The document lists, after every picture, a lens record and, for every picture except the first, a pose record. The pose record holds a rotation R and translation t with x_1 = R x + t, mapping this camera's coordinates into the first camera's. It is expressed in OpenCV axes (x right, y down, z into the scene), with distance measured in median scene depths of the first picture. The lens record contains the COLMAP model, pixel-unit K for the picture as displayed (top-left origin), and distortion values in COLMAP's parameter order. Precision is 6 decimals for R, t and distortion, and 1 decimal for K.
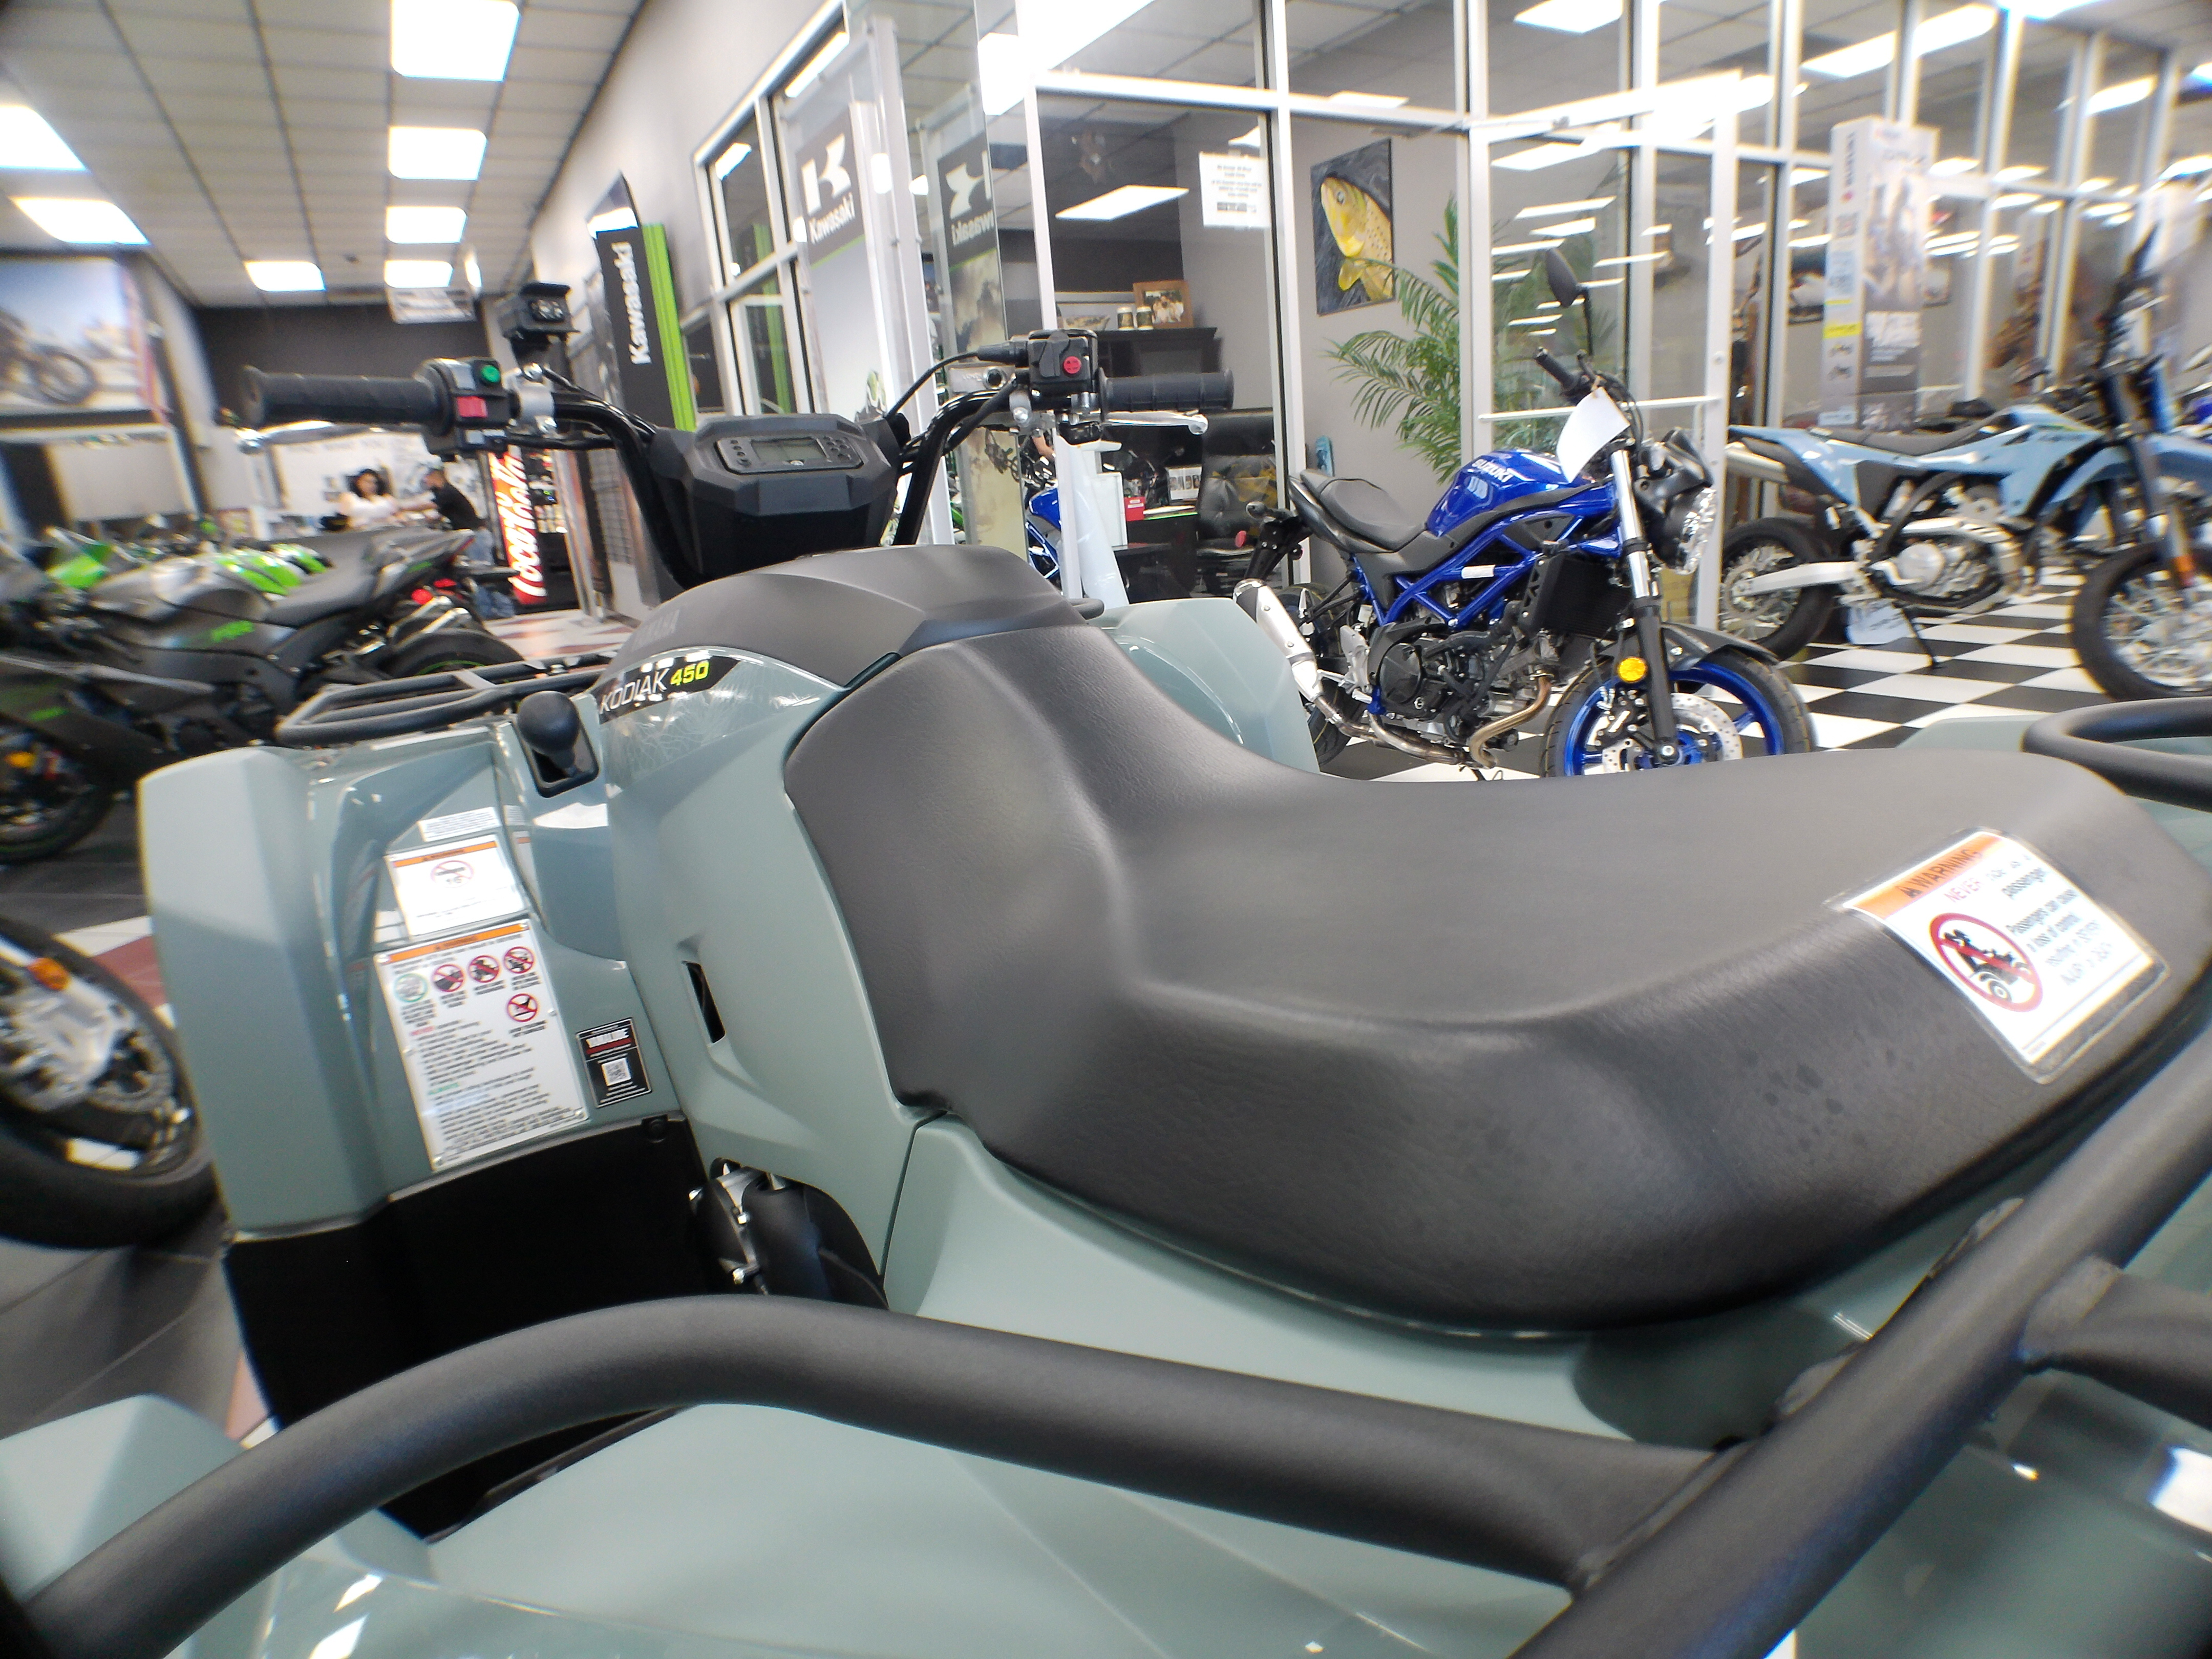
lens RADIAL K [[1199.6, 0, 1106.0], [0, 1199.6, 829.5], [0, 0, 1]] dist [-0.034076, 0.000987]
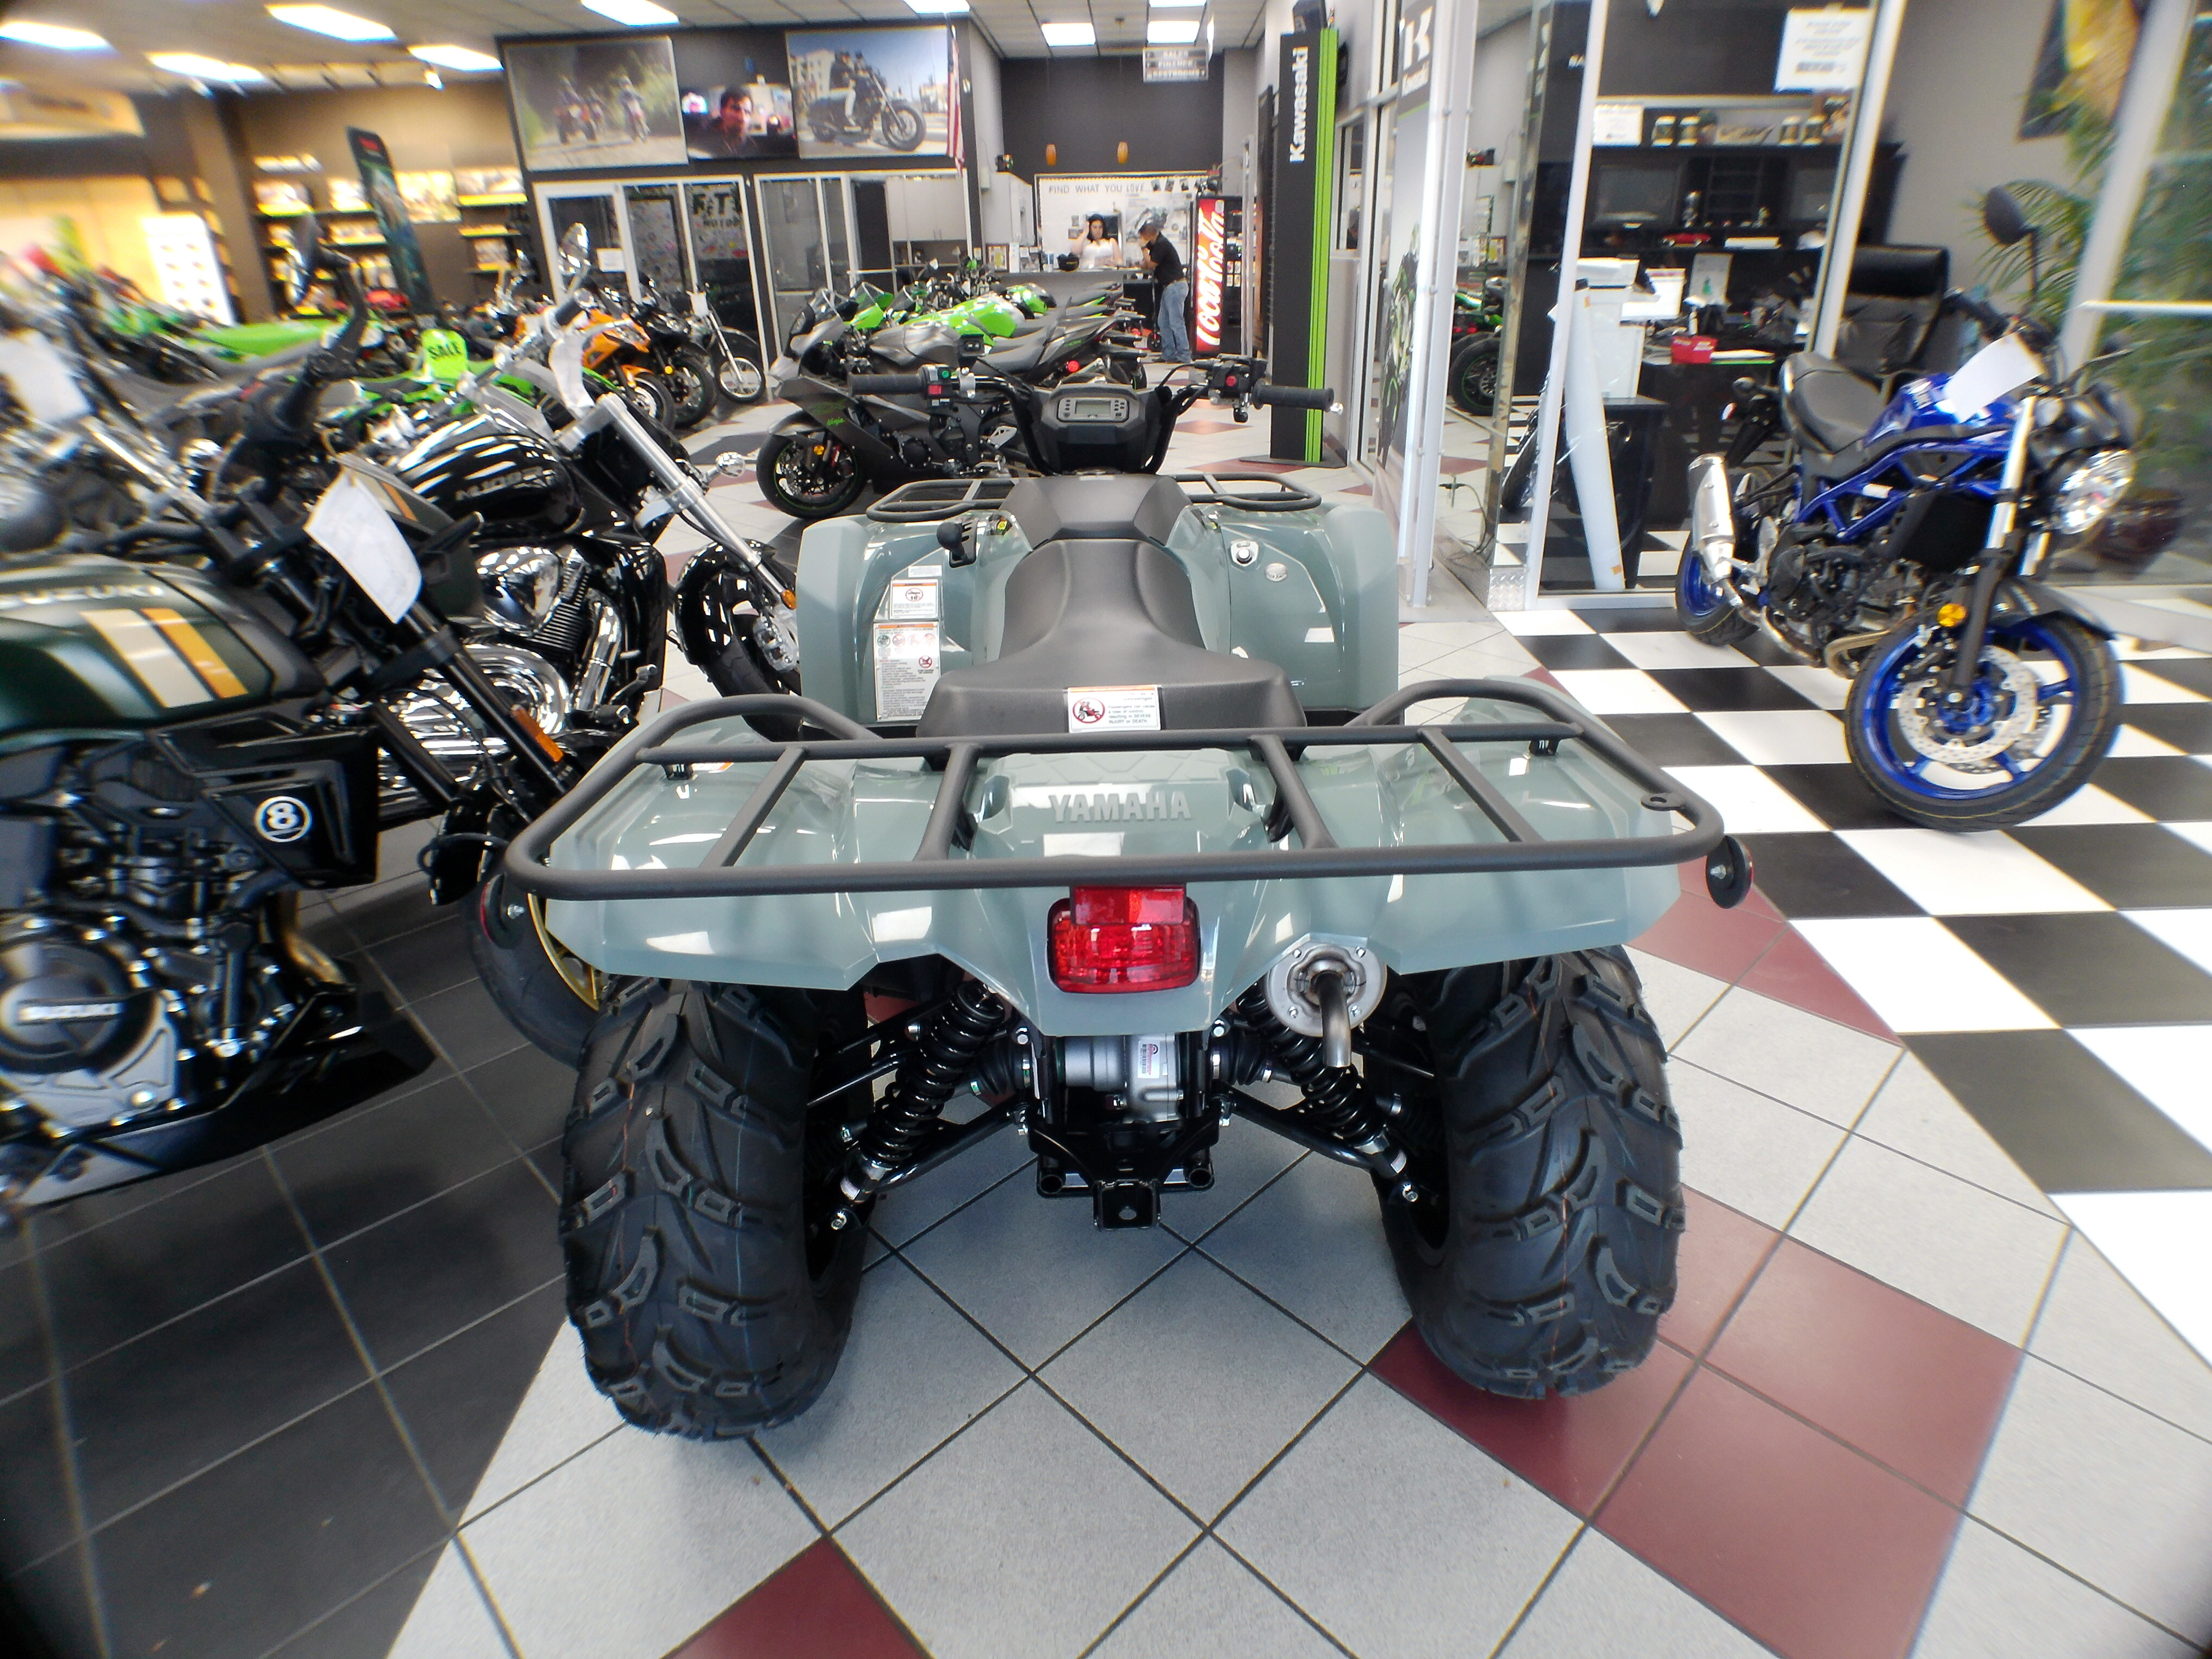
lens RADIAL K [[1198.1, 0, 1106.0], [0, 1198.1, 829.5], [0, 0, 1]] dist [-0.061021, 0.025207]
pose [[0.846049, 0.285292, -0.450345, 0.190320], [-0.193172, 0.951408, 0.239807, -0.032537], [0.496876, -0.115895, 0.860048, -0.166765]]
